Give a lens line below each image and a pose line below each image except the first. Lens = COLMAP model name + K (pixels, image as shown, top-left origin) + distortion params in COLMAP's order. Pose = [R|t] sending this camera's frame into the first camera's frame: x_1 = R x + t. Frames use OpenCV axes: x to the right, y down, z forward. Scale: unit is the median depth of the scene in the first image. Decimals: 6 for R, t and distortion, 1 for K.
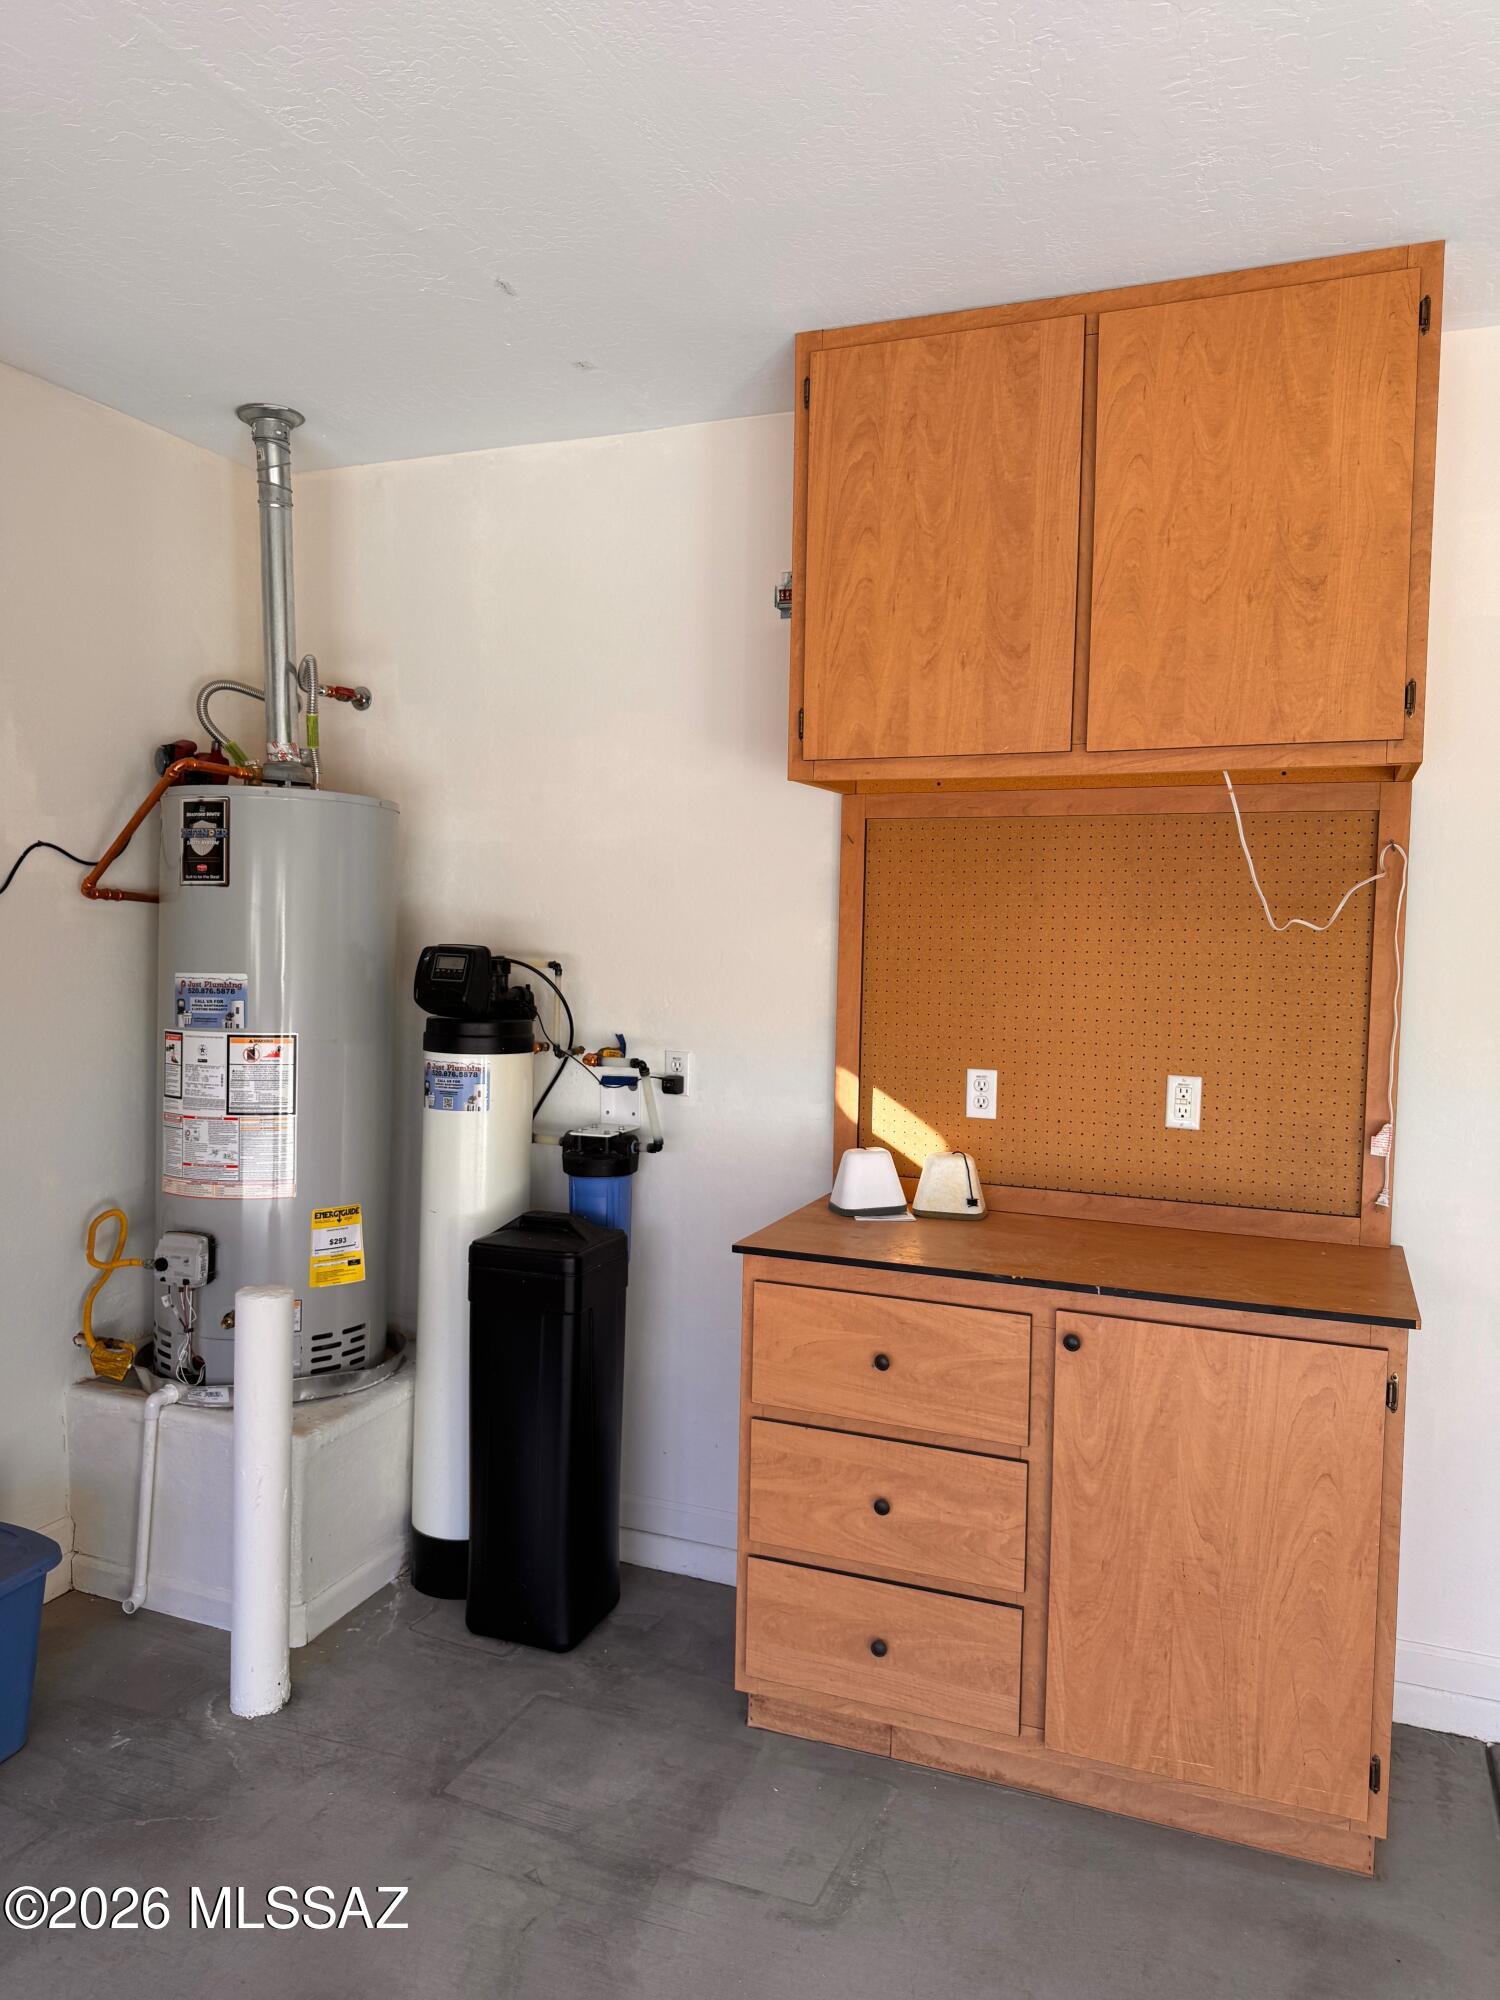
lens RADIAL K [[1400.3, 0, 755.1], [0, 1400.3, 994.4], [0, 0, 1]] dist [-0.001103, -0.003211]
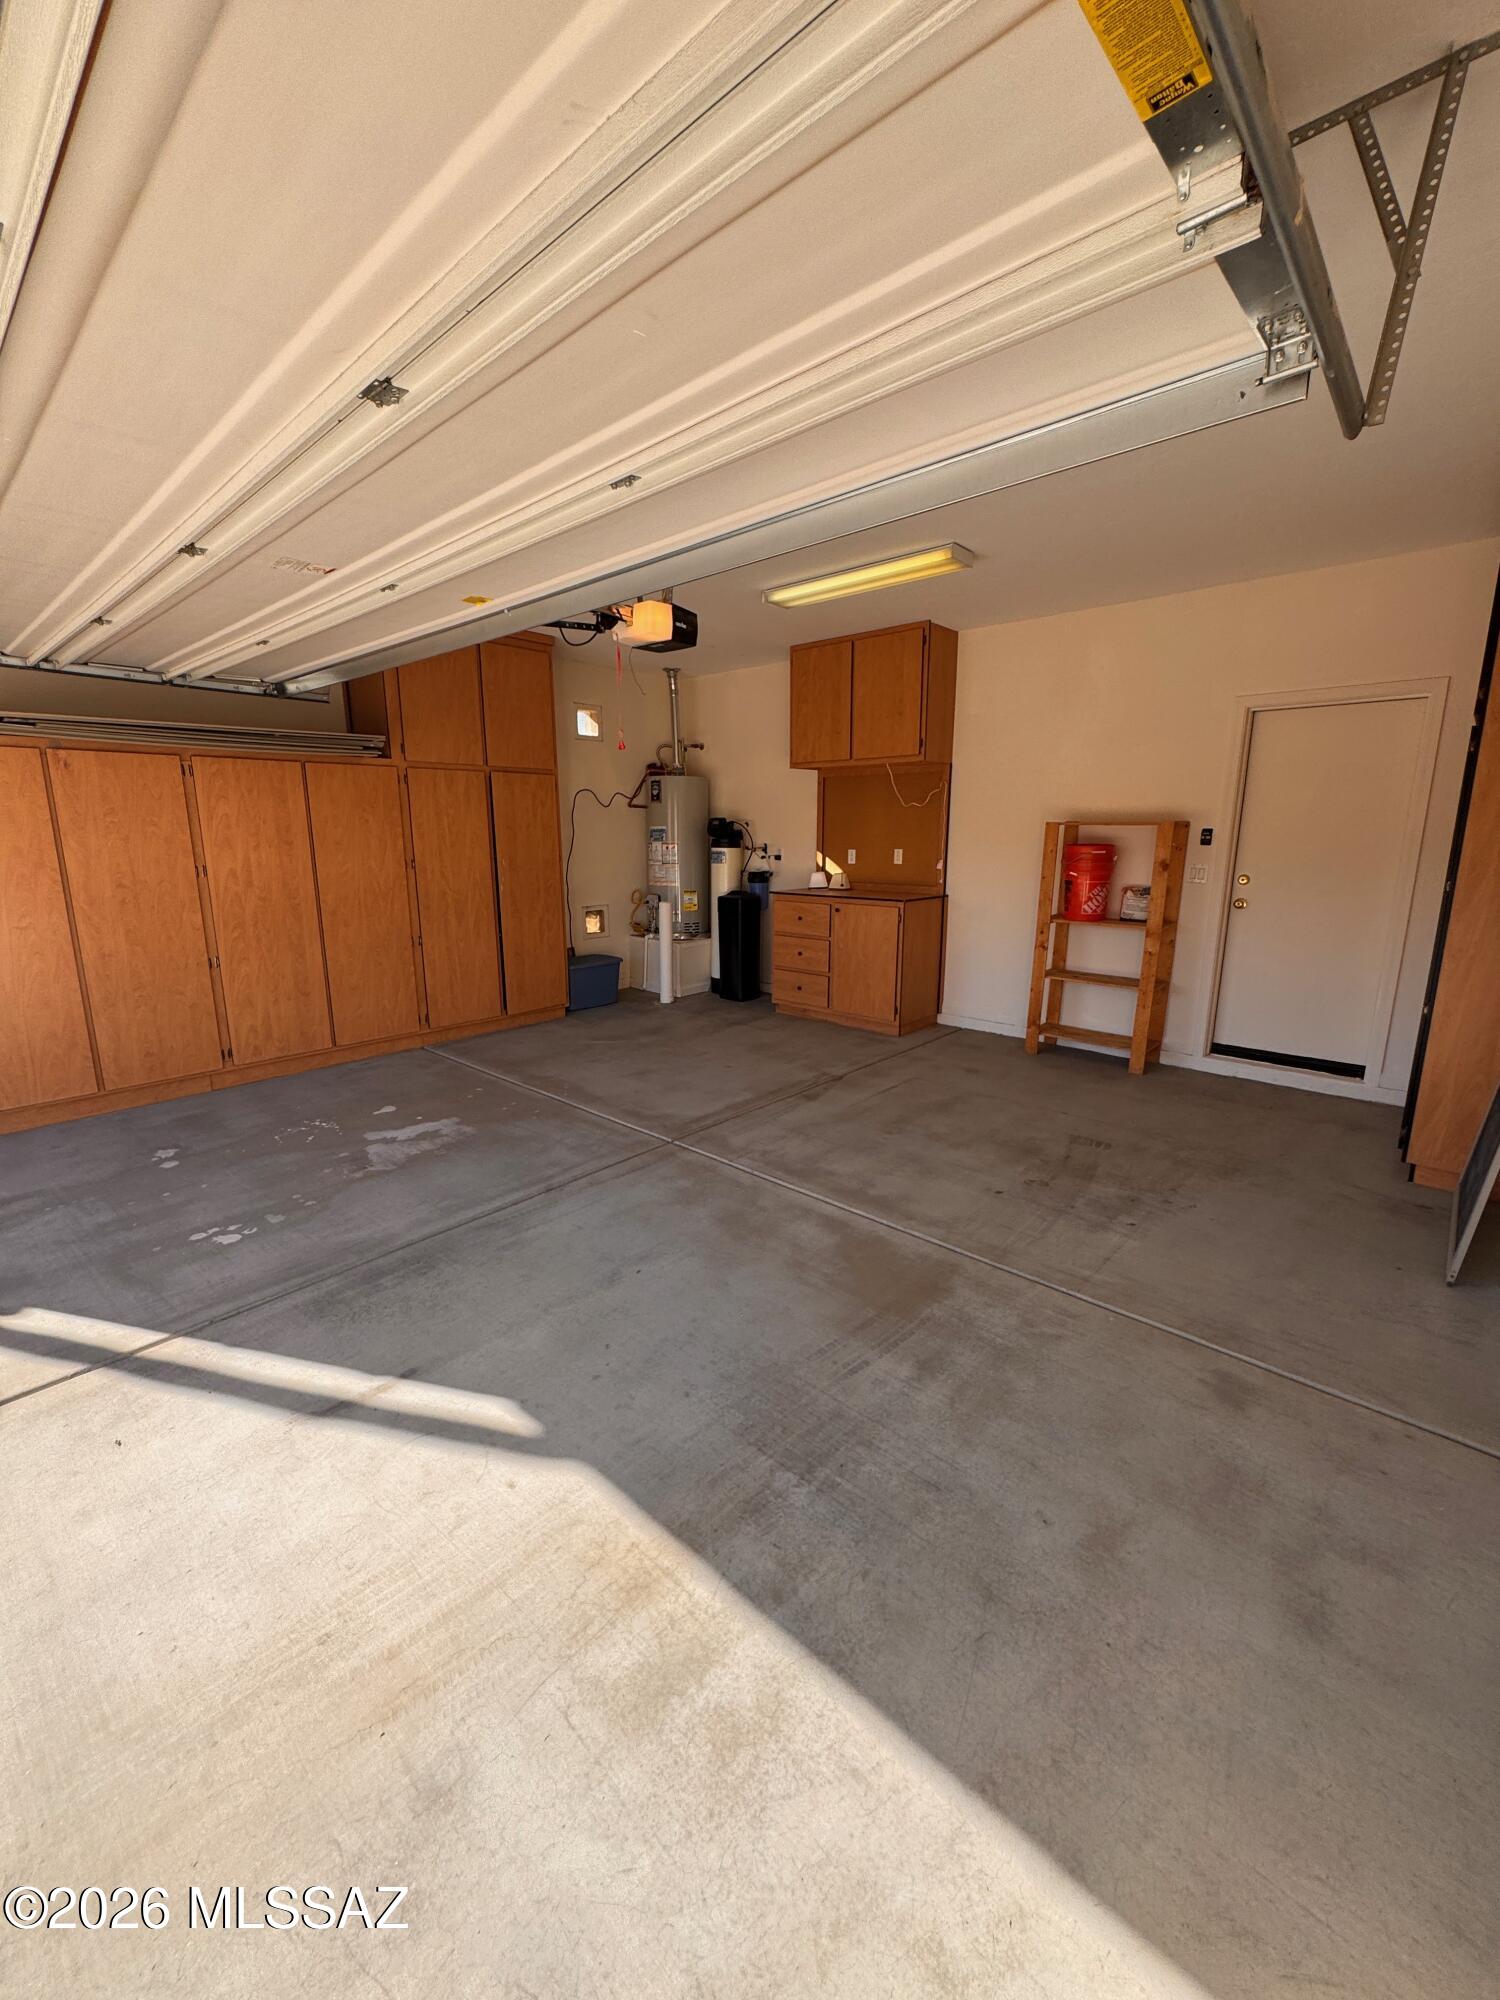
lens RADIAL K [[803.8, 0, 748.2], [0, 803.8, 1003.9], [0, 0, 1]] dist [0.001321, 0.000015]
pose [[0.934459, 0.057816, -0.351344, 0.636629], [0.000127, 0.986675, 0.162703, 0.105142], [0.356070, -0.152084, 0.922000, -1.007068]]
